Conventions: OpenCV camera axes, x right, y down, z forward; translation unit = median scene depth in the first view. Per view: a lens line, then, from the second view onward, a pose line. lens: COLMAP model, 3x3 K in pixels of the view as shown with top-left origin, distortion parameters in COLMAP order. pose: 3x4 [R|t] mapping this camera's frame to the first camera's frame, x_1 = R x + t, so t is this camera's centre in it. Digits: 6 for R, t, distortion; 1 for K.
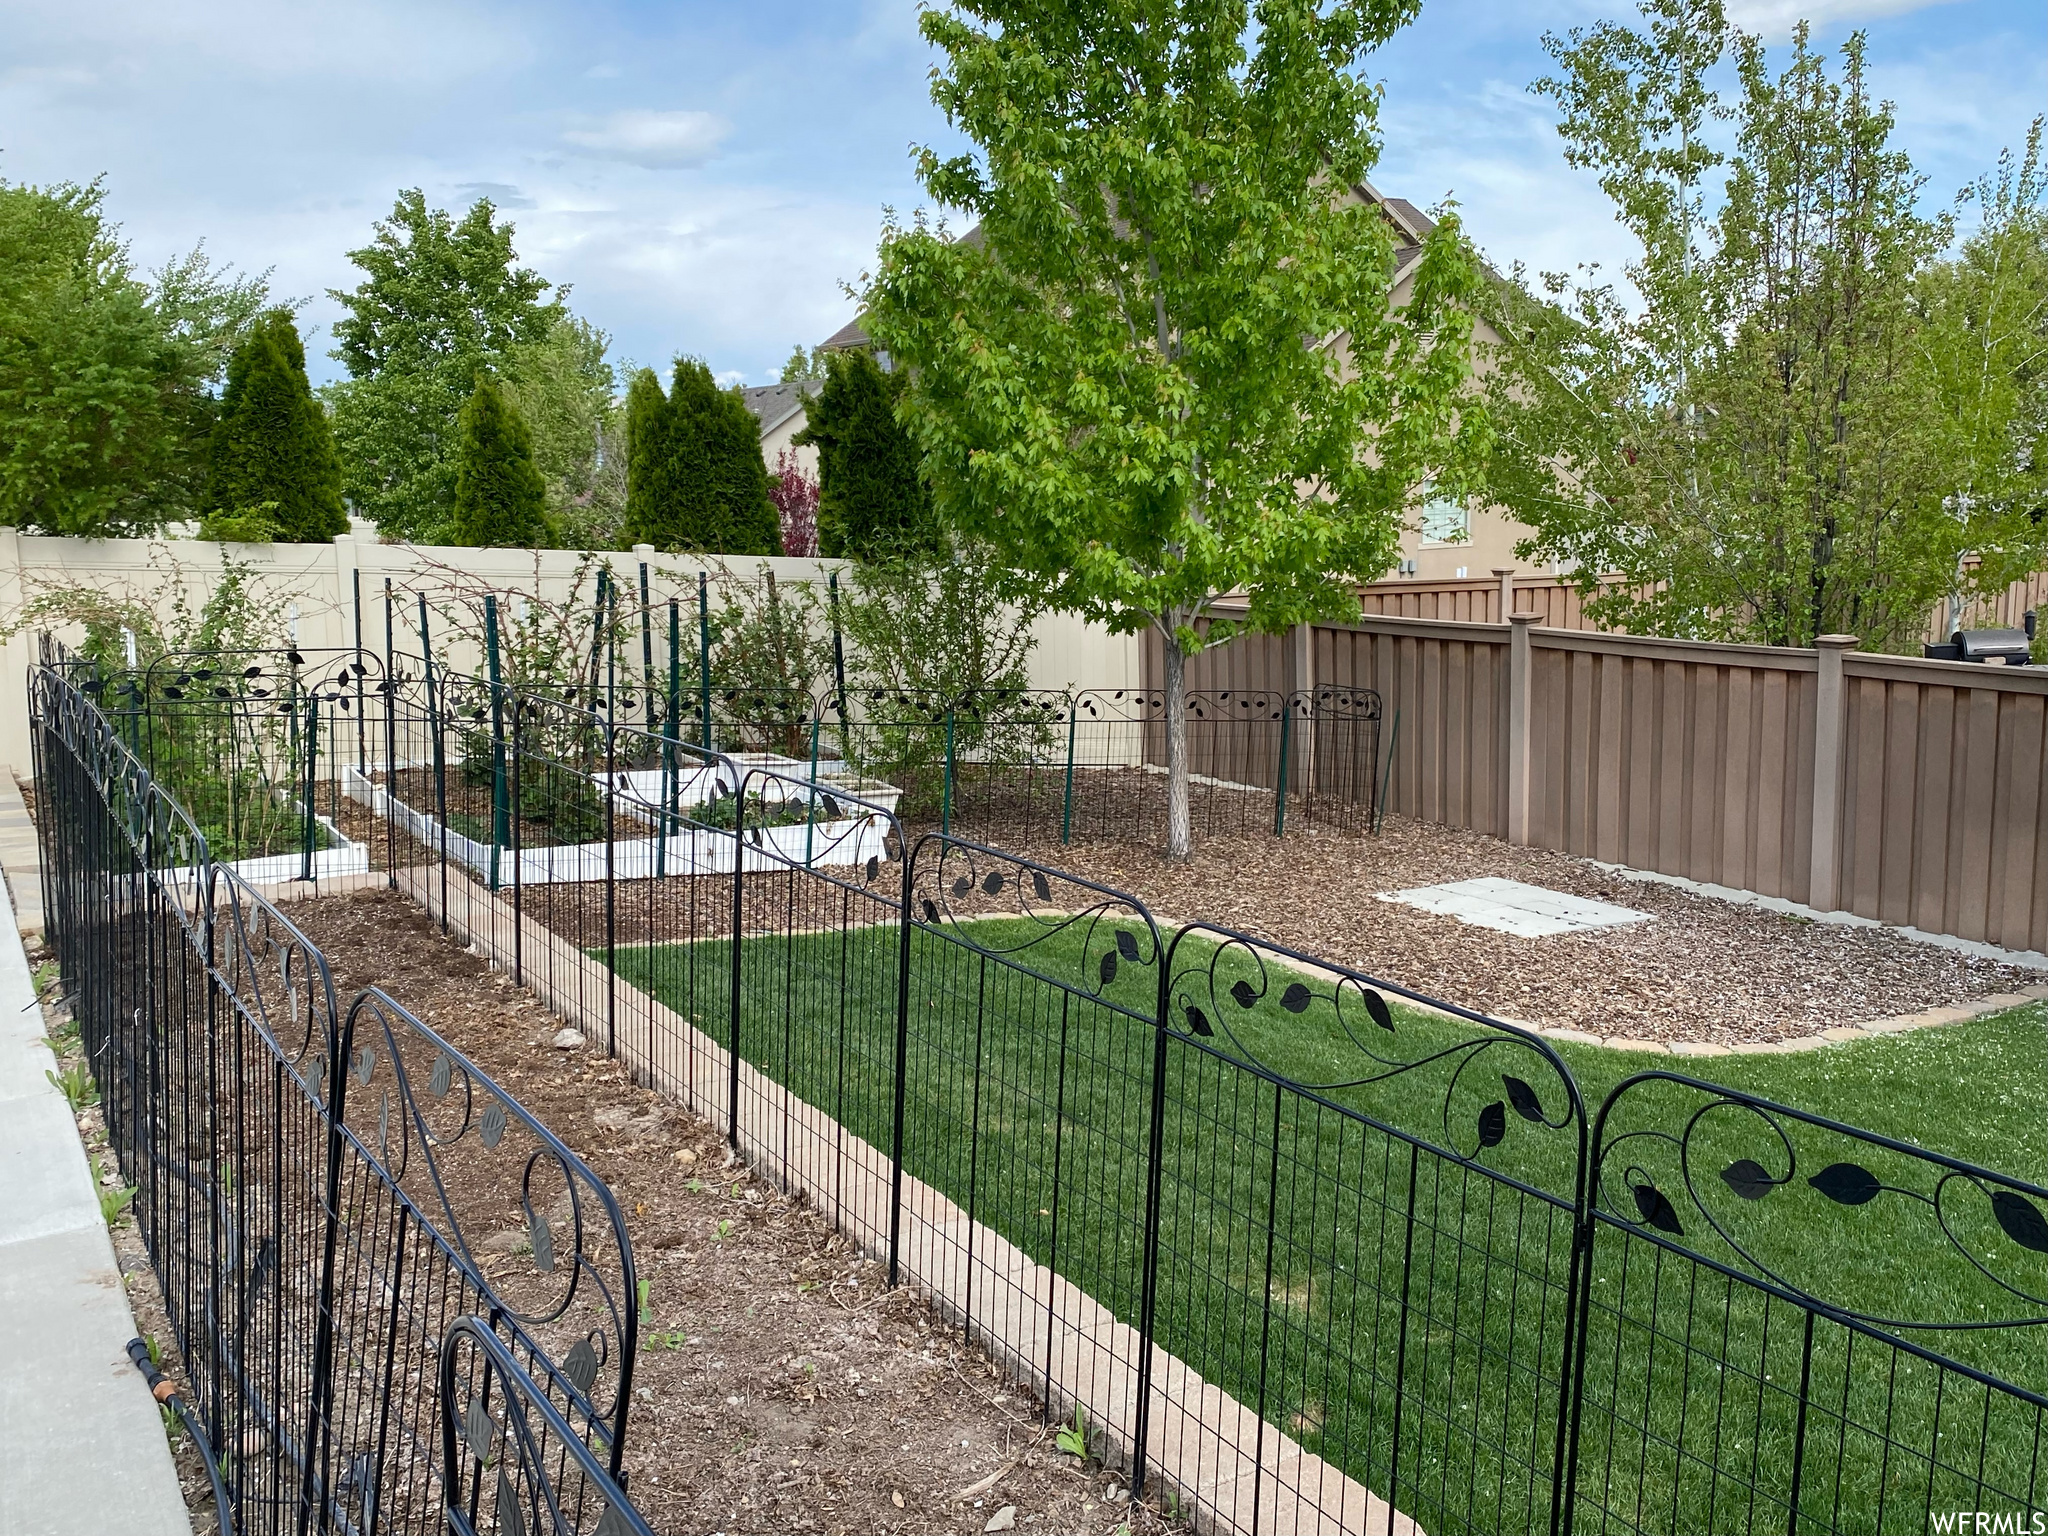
lens RADIAL K [[1831.4, 0, 1024.0], [0, 1831.4, 768.0], [0, 0, 1]] dist [0.048835, -0.006292]
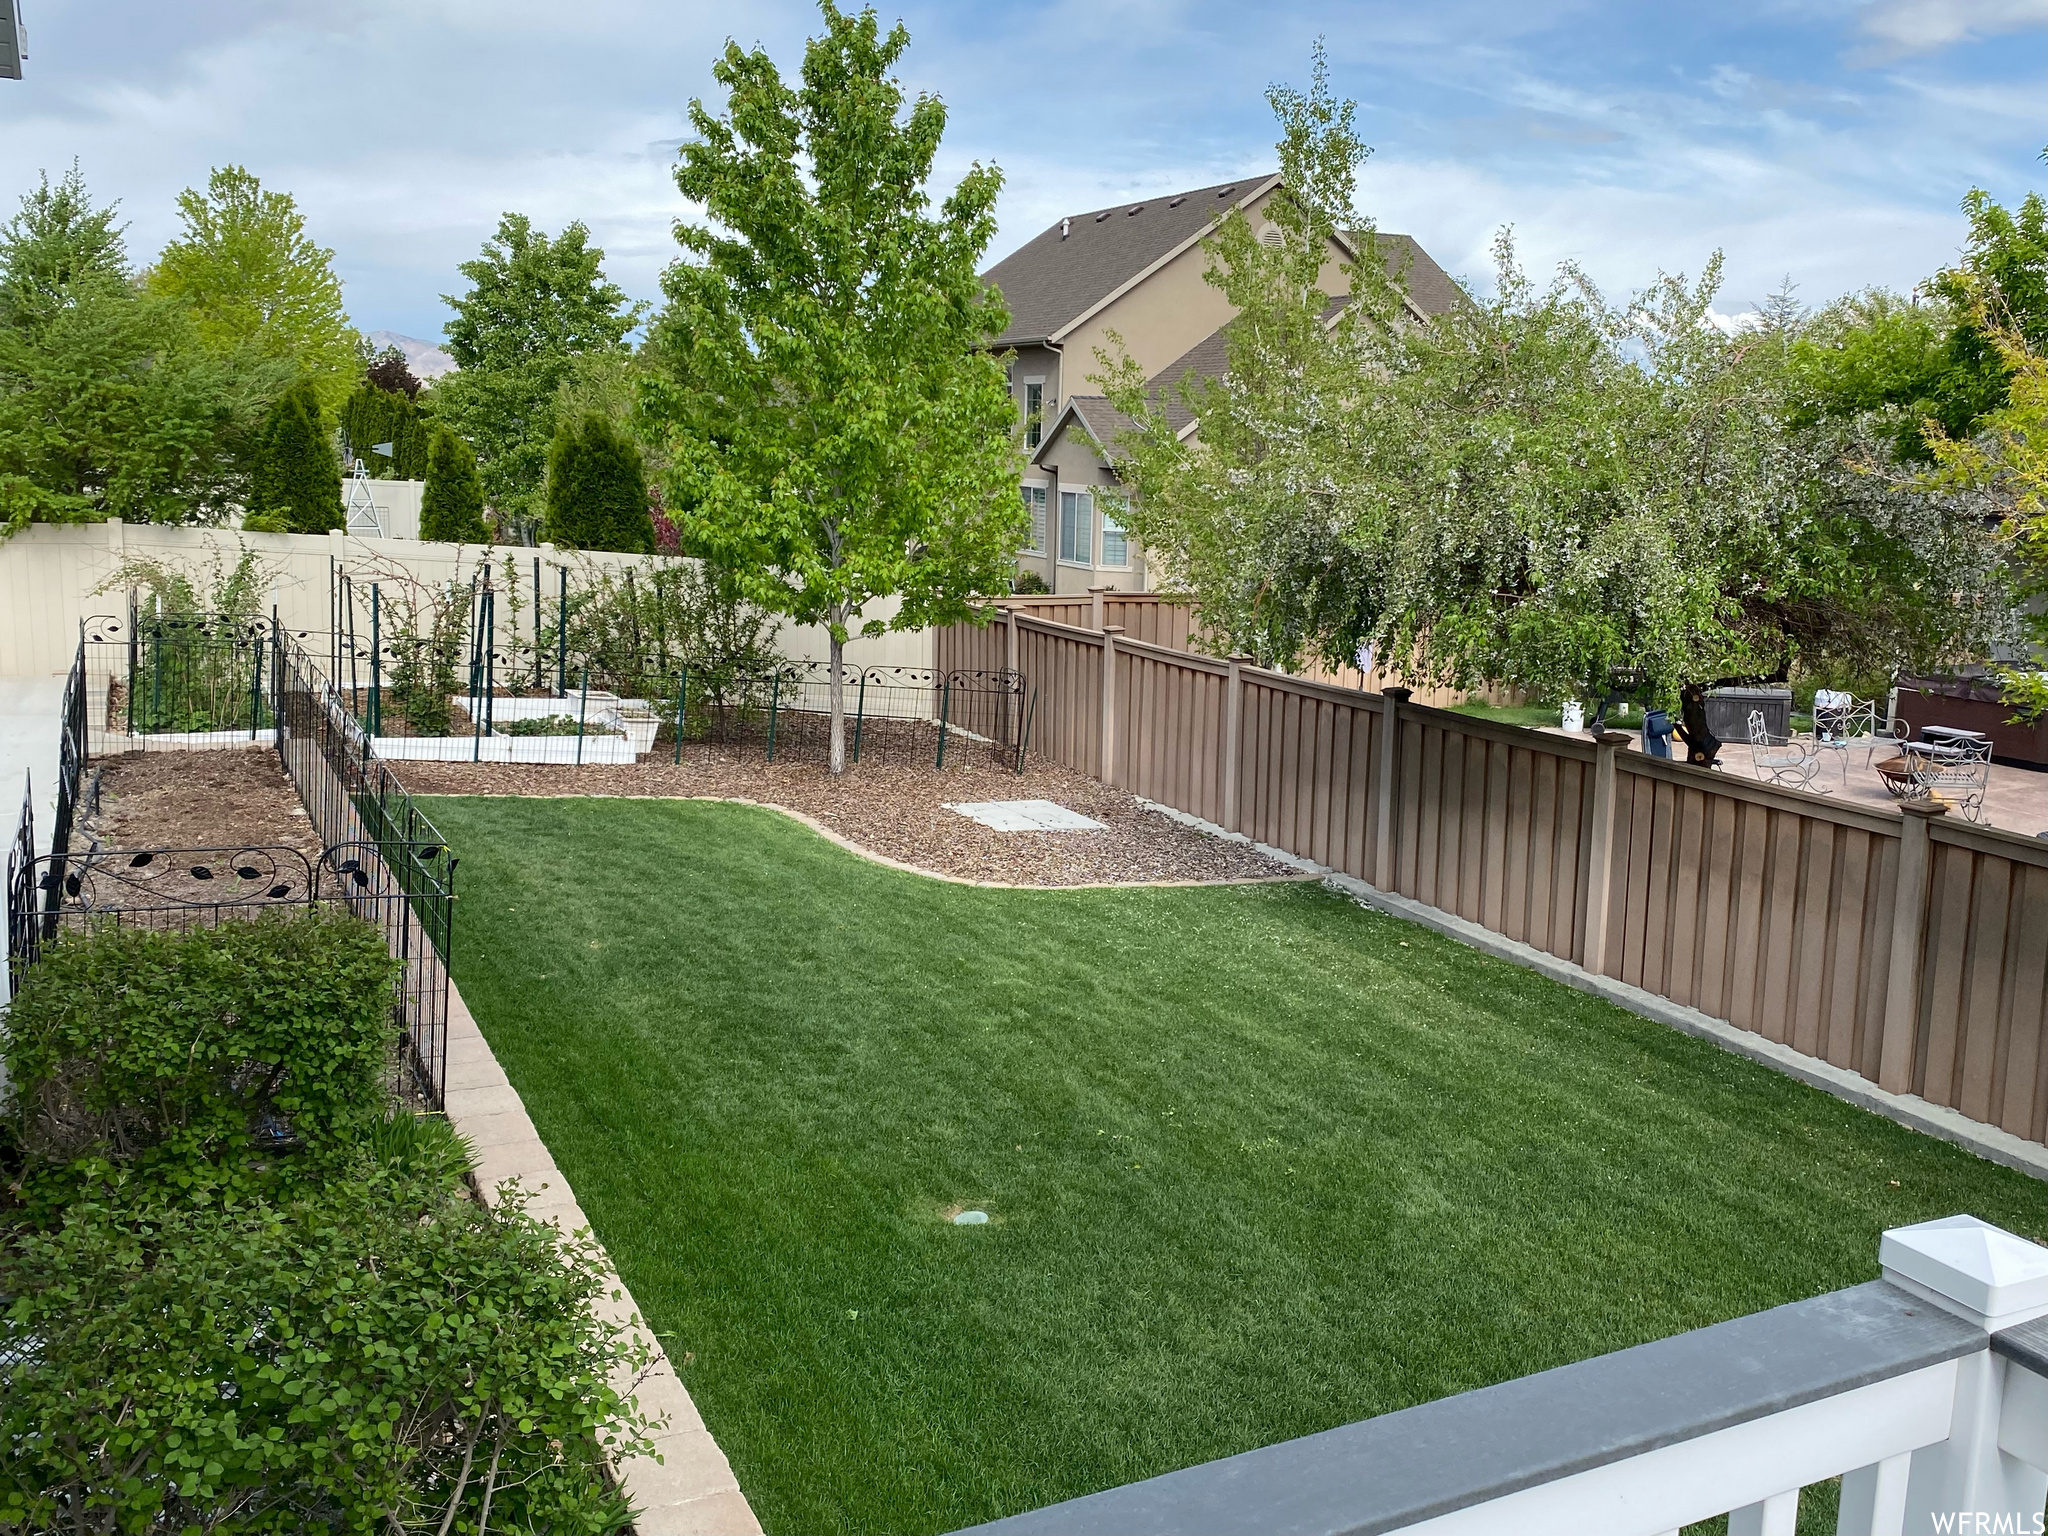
lens RADIAL K [[1772.1, 0, 1025.3], [0, 1772.1, 755.8], [0, 0, 1]] dist [-0.001019, 0.008866]
pose [[0.996231, 0.060292, -0.062363, 0.292057], [-0.059593, 0.998138, 0.013002, 0.004067], [0.063031, -0.009237, 0.997969, -0.402630]]
